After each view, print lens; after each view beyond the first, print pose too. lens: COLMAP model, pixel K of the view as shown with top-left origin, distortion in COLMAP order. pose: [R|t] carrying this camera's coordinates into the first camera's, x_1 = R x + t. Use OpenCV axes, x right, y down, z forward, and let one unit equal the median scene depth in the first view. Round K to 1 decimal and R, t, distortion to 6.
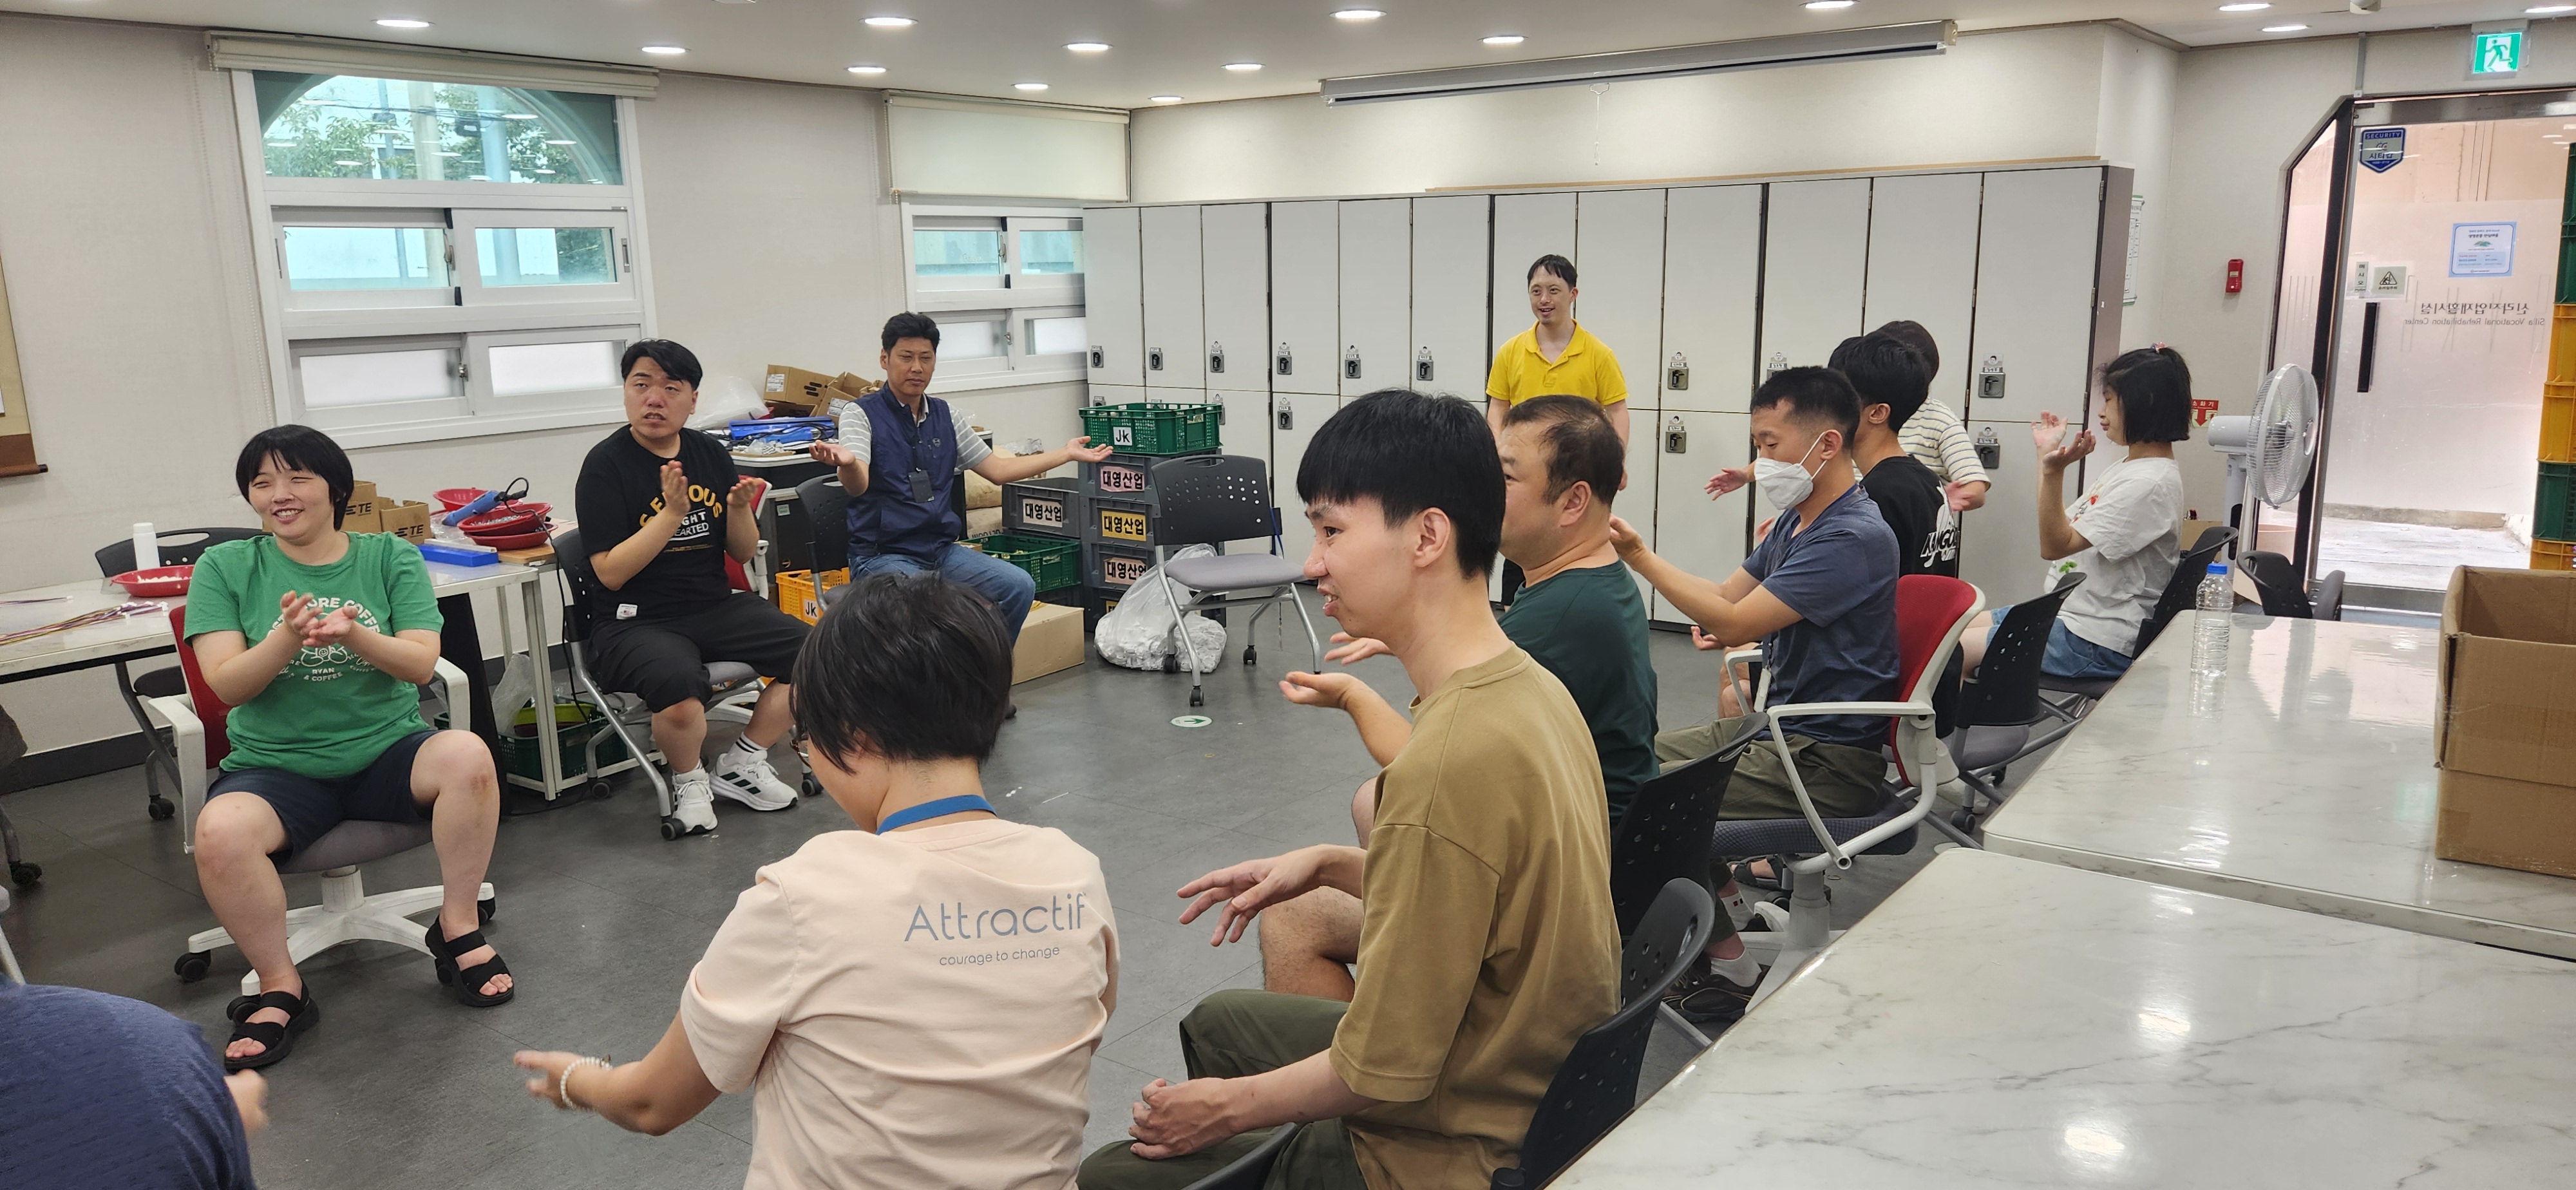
lens RADIAL K [[1723.7, 0, 1267.1], [0, 1723.7, 568.1], [0, 0, 1]] dist [0.069839, -0.054145]
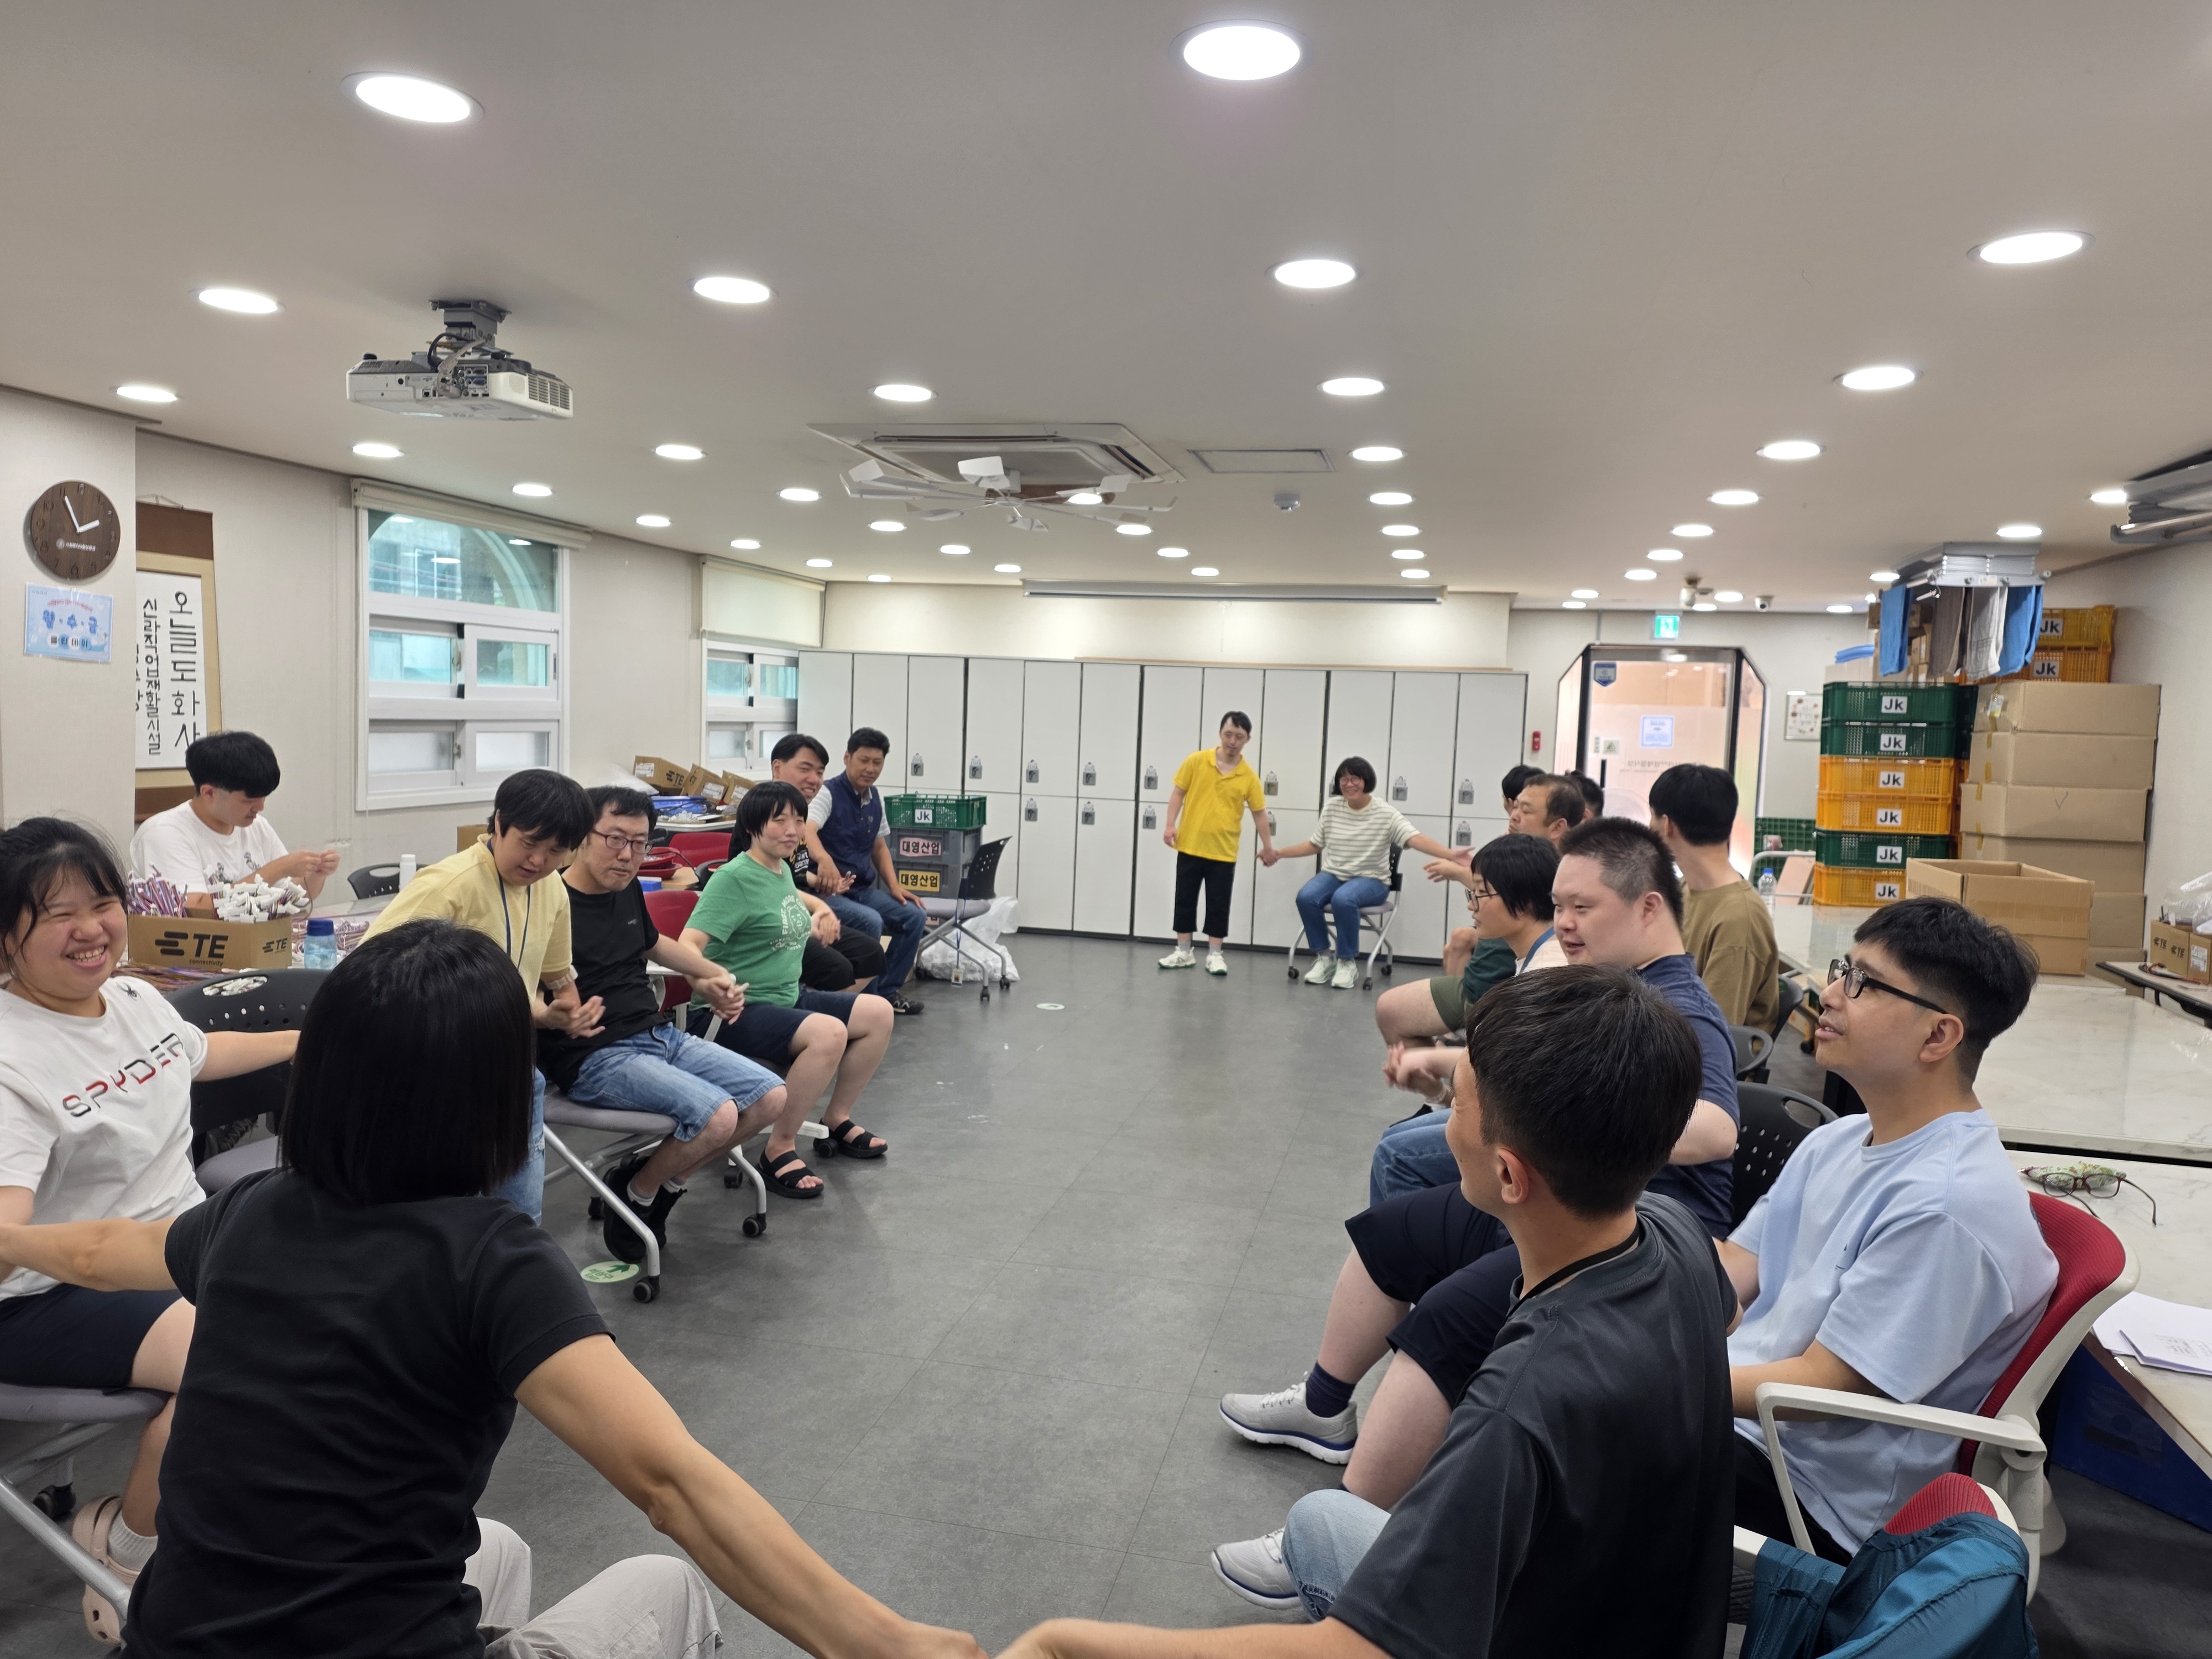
lens RADIAL K [[1479.4, 0, 1097.4], [0, 1479.4, 826.8], [0, 0, 1]] dist [0.087334, -0.076472]
pose [[0.914950, 0.021744, 0.402981, -0.452407], [0.016585, 0.995678, -0.091381, 0.046208], [-0.403226, 0.090293, 0.910635, -0.159829]]
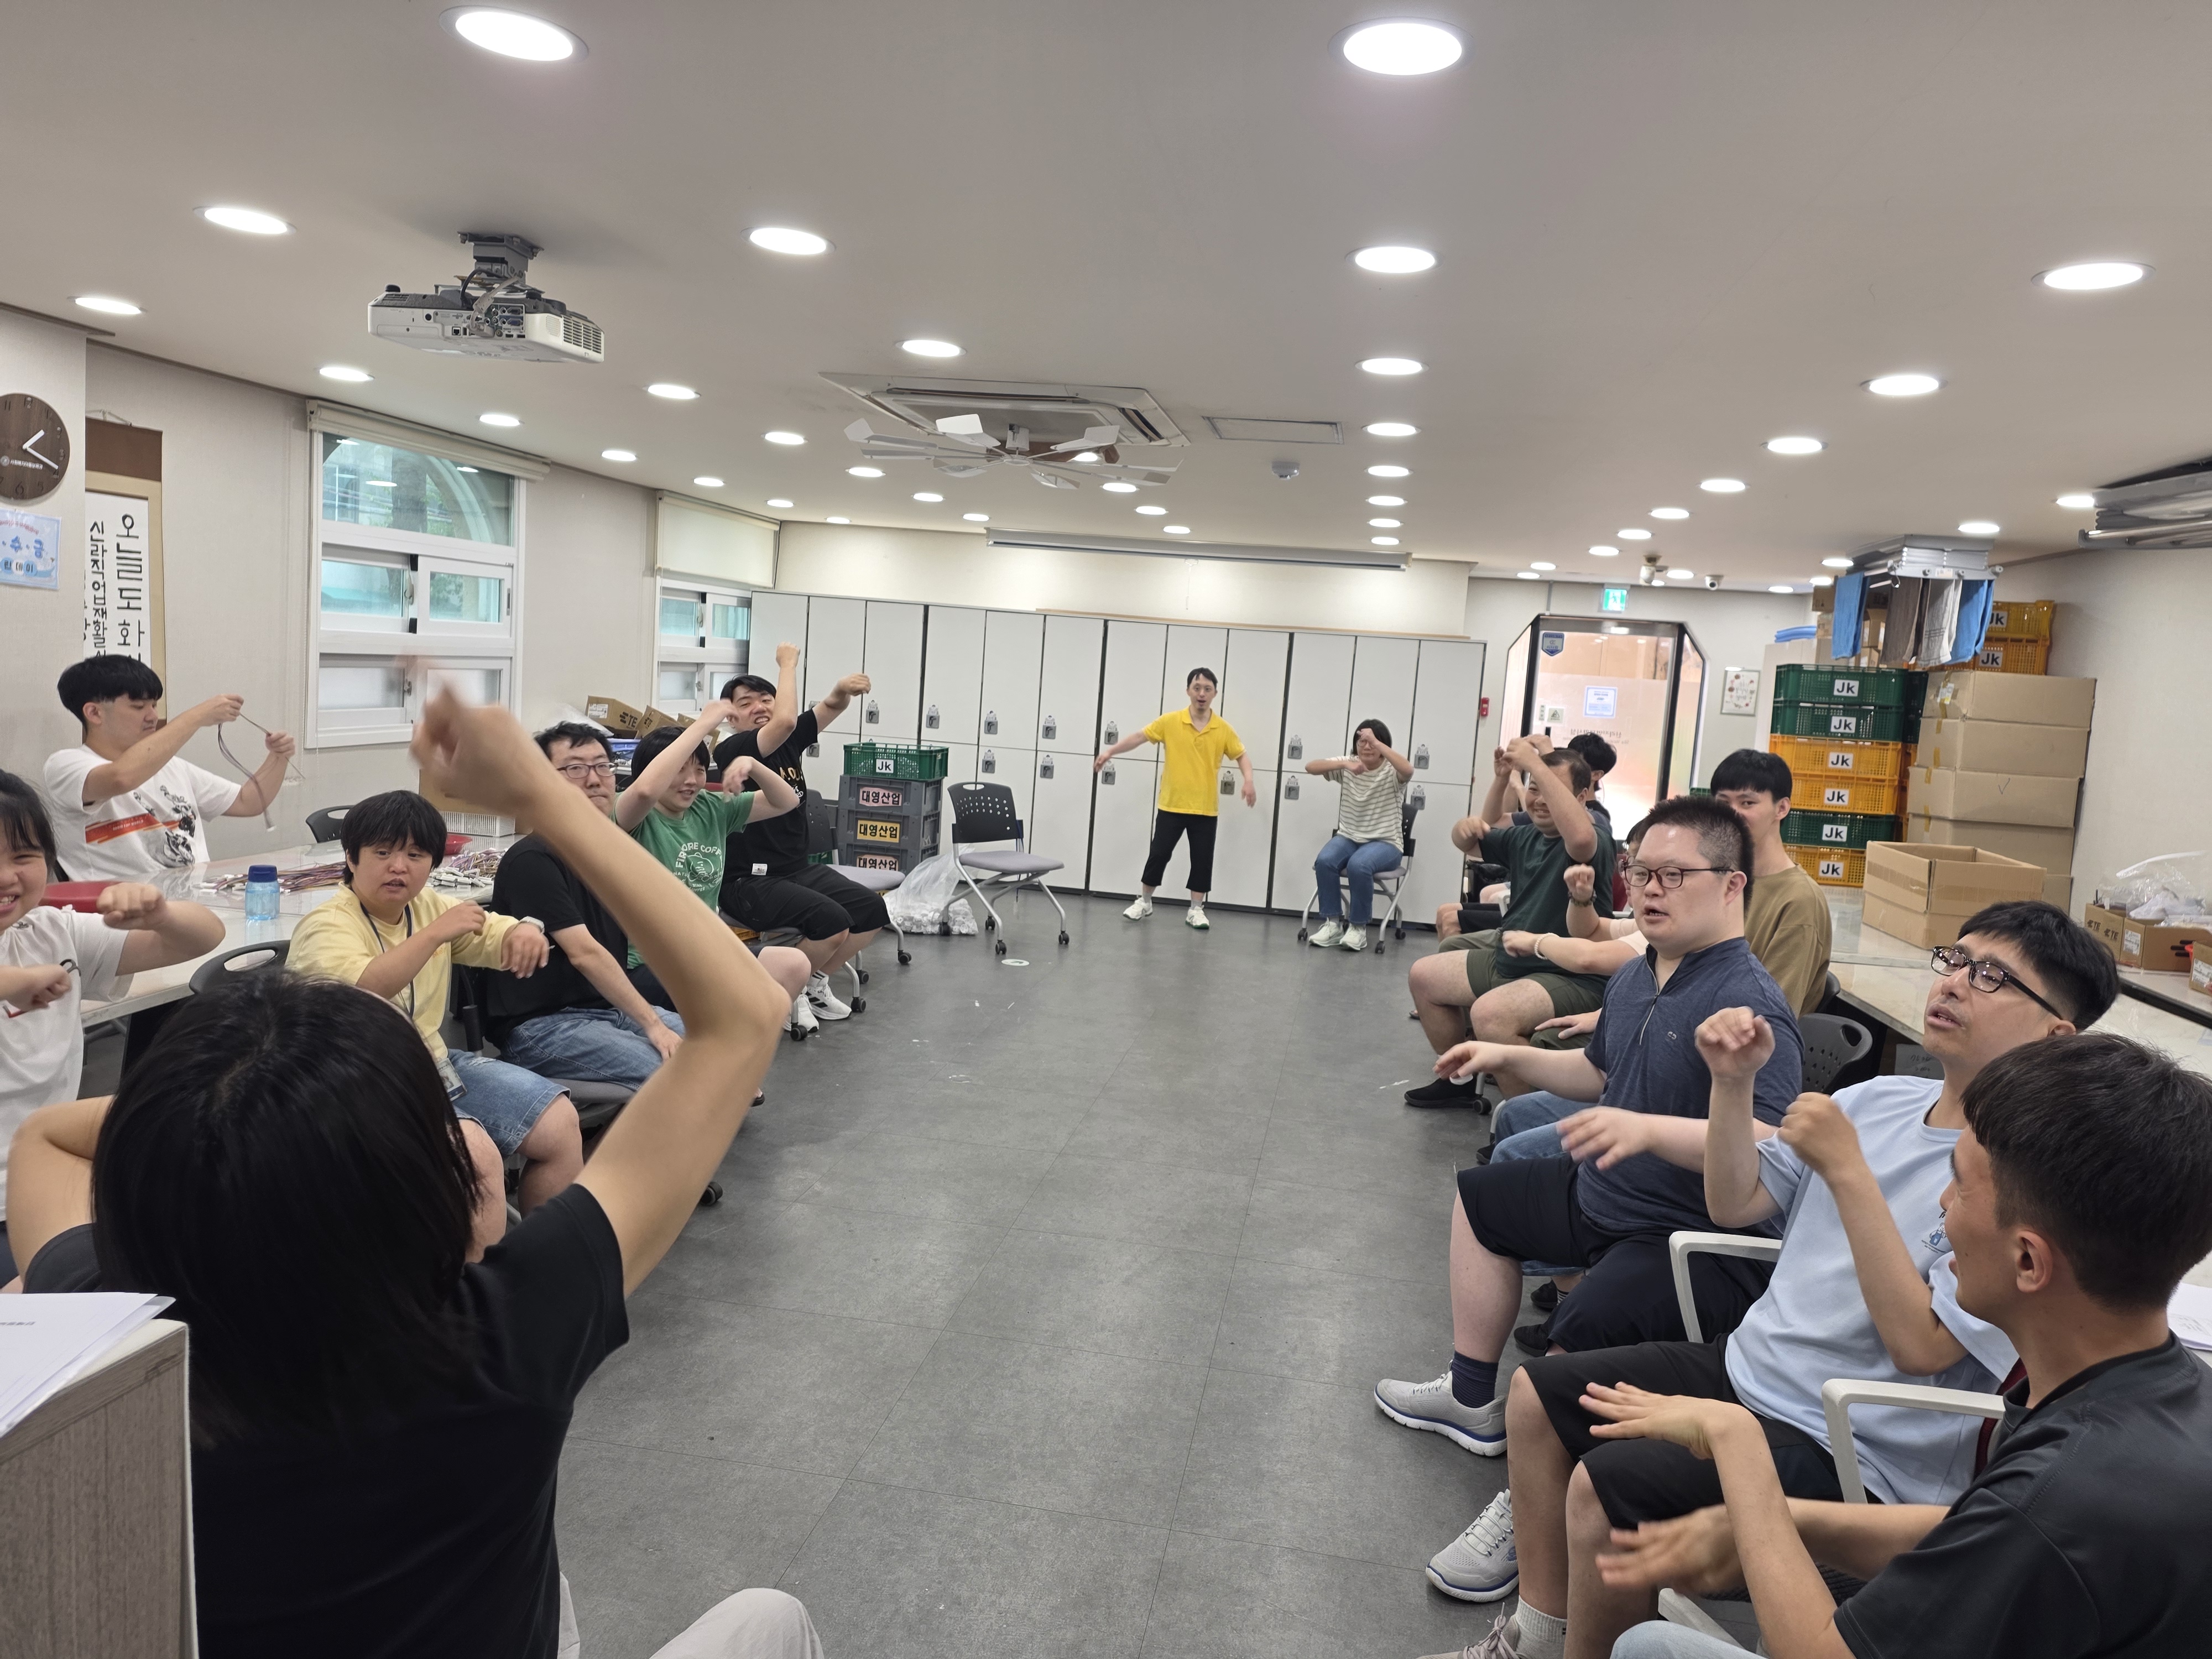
lens RADIAL K [[1479.4, 0, 1116.3], [0, 1479.4, 810.0], [0, 0, 1]] dist [0.087334, -0.076472]
pose [[0.883168, 0.034992, 0.467750, -0.489042], [-0.005519, 0.997920, -0.064231, 0.035077], [-0.469025, 0.054145, 0.881524, -0.140168]]
